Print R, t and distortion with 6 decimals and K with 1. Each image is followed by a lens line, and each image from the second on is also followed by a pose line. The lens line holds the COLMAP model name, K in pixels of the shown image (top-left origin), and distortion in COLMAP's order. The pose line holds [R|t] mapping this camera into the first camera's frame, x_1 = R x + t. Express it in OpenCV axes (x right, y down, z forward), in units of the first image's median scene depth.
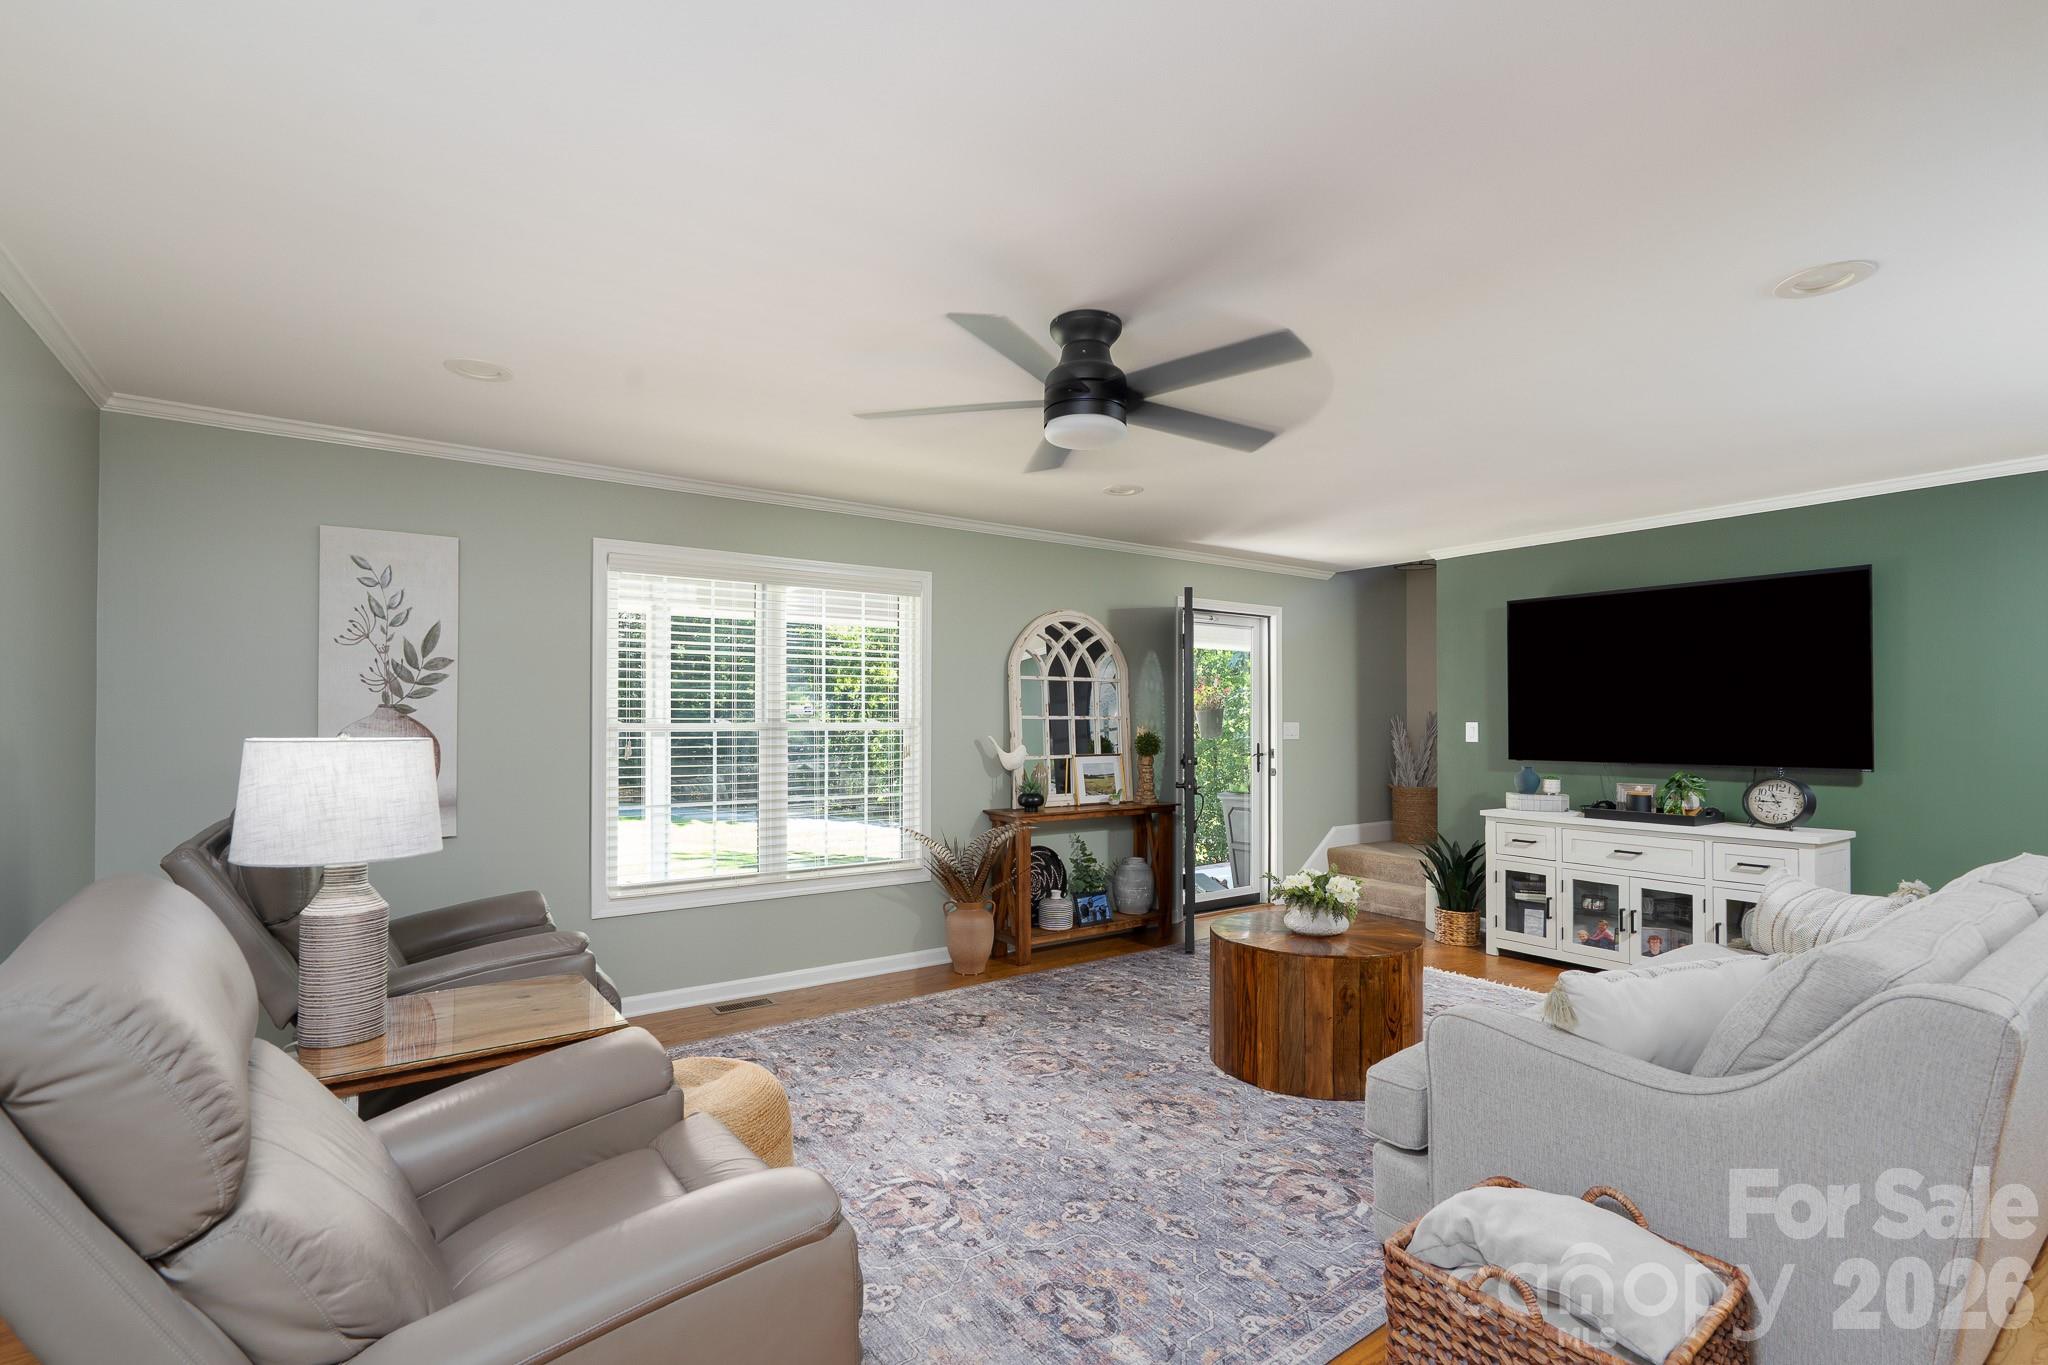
lens RADIAL K [[938.2, 0, 1029.0], [0, 938.2, 713.6], [0, 0, 1]] dist [-0.001268, -0.000302]
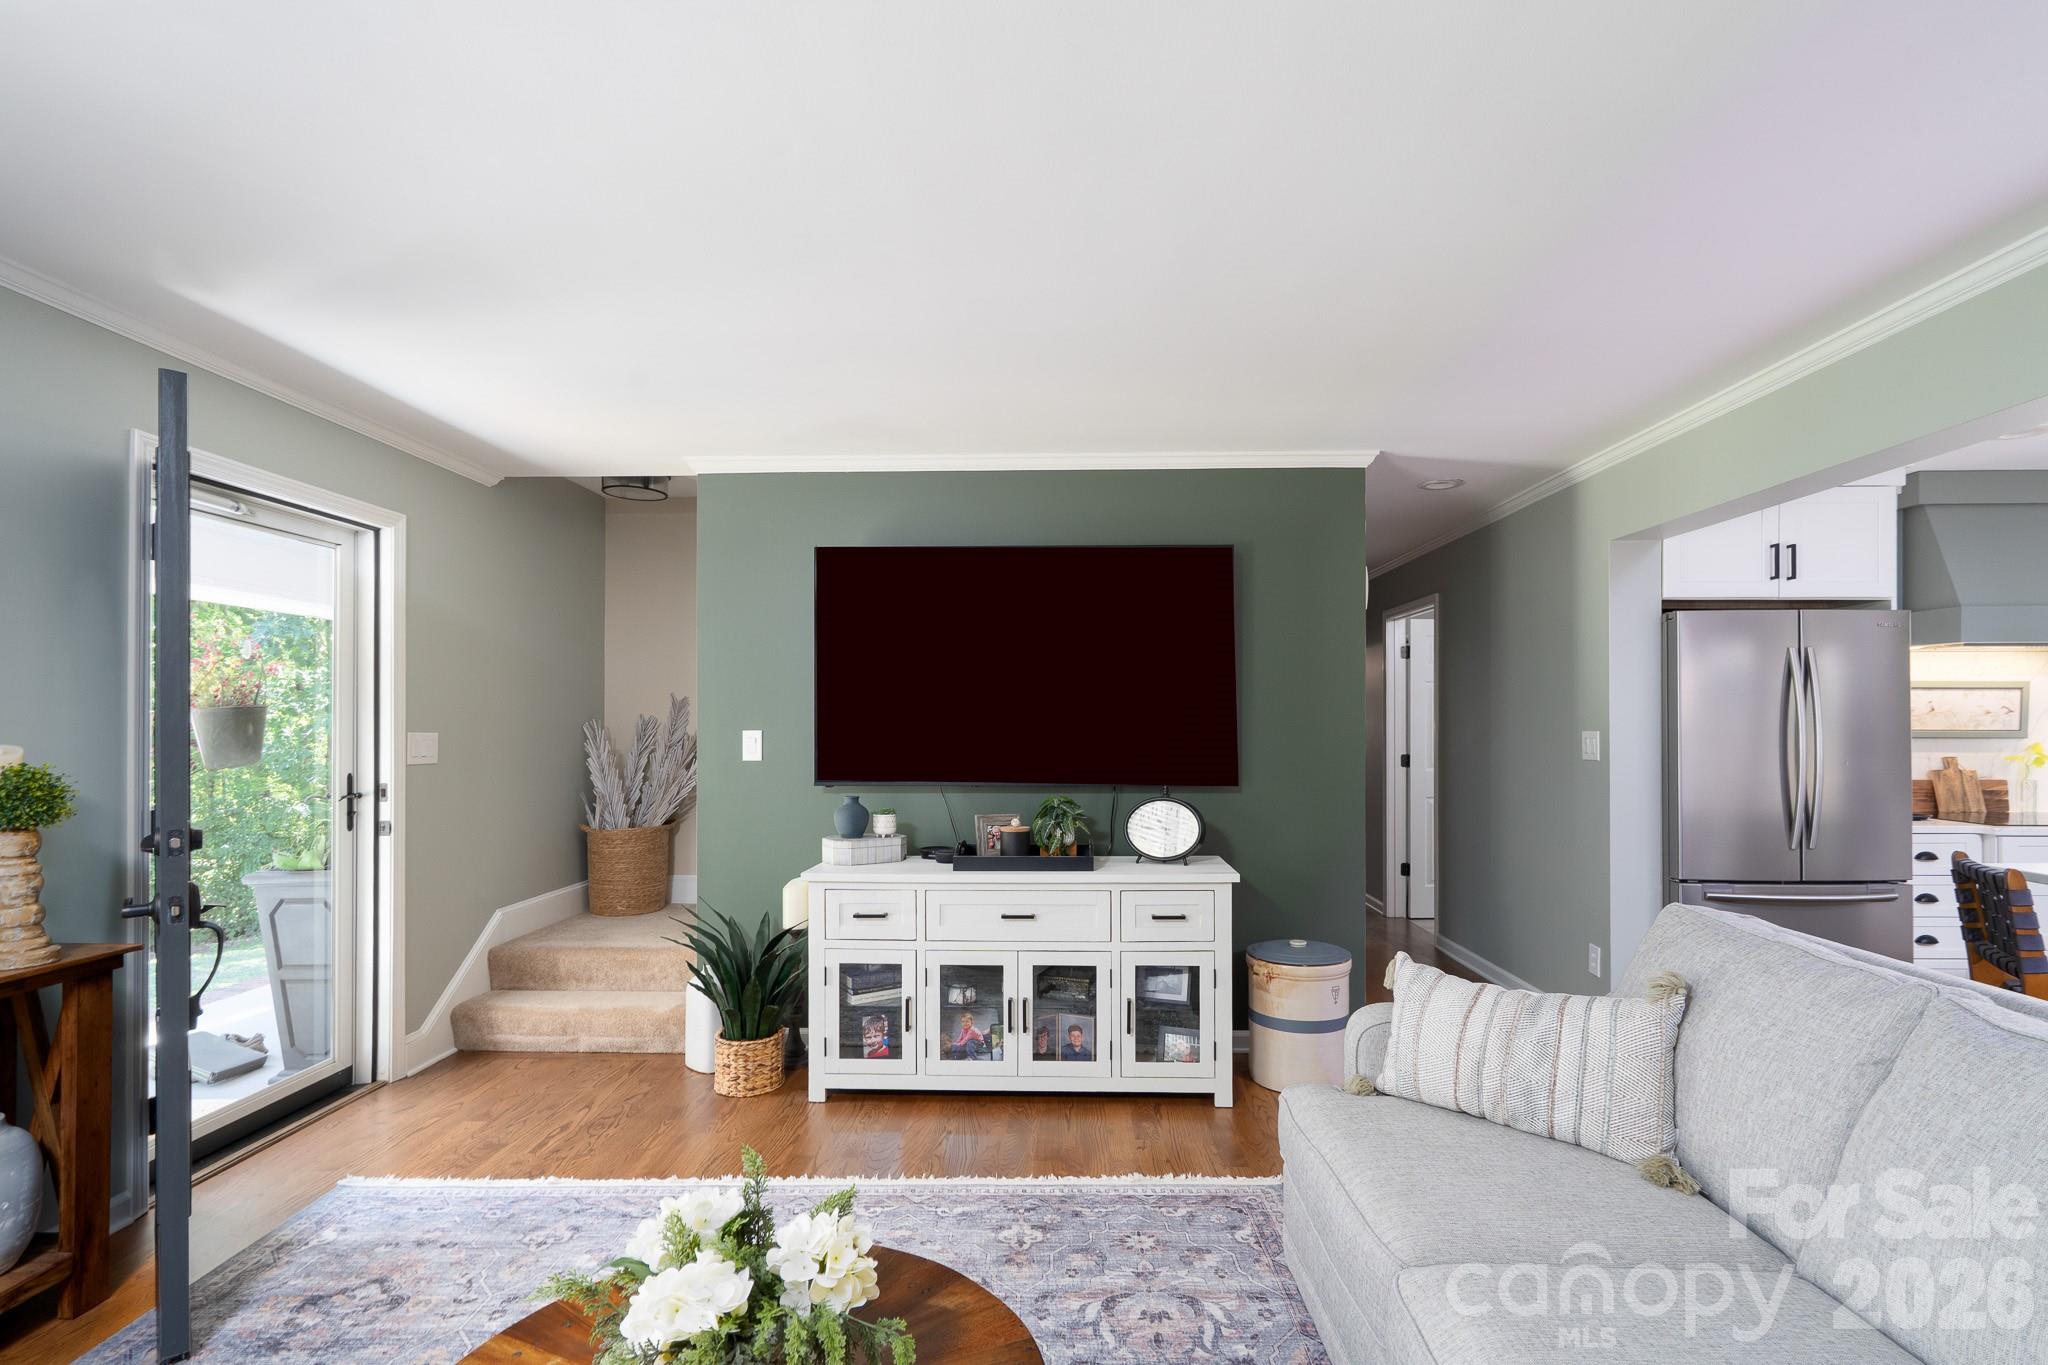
lens RADIAL K [[938.2, 0, 1029.0], [0, 938.2, 713.6], [0, 0, 1]] dist [-0.001268, -0.000302]
pose [[0.612562, 0.005897, 0.790400, 0.083746], [0.000216, 0.999971, -0.007628, 0.002924], [-0.790422, 0.004843, 0.612543, 0.501493]]
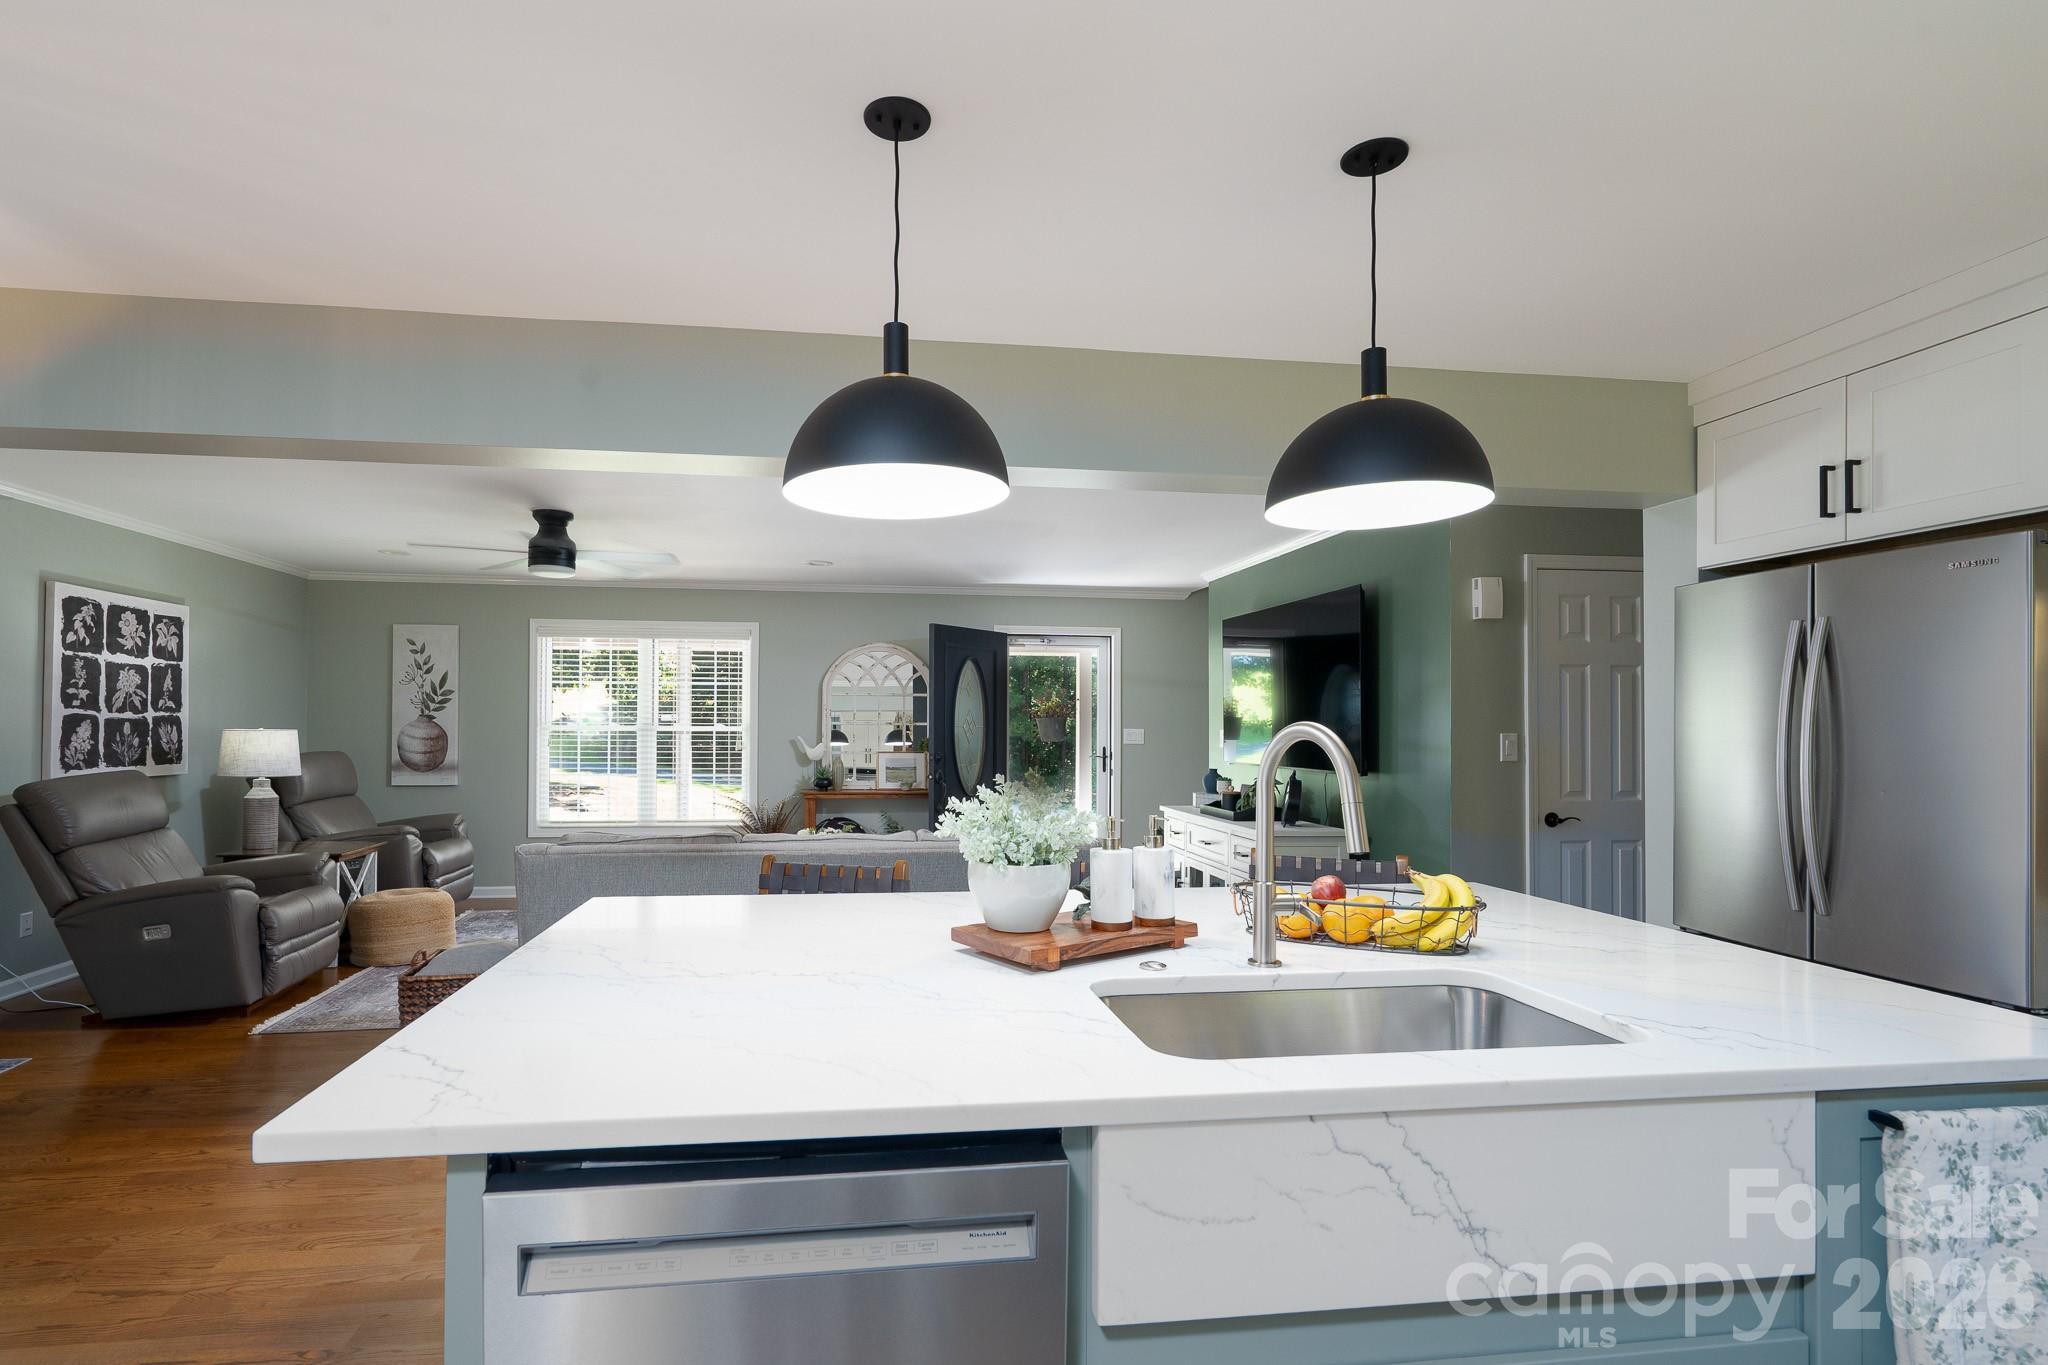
lens RADIAL K [[957.5, 0, 980.2], [0, 957.5, 695.4], [0, 0, 1]] dist [0.001506, 0.000042]
pose [[0.886044, -0.009412, -0.463506, 0.847930], [-0.002559, 0.999679, -0.025190, -0.001889], [0.463594, 0.023506, 0.885736, -0.143277]]
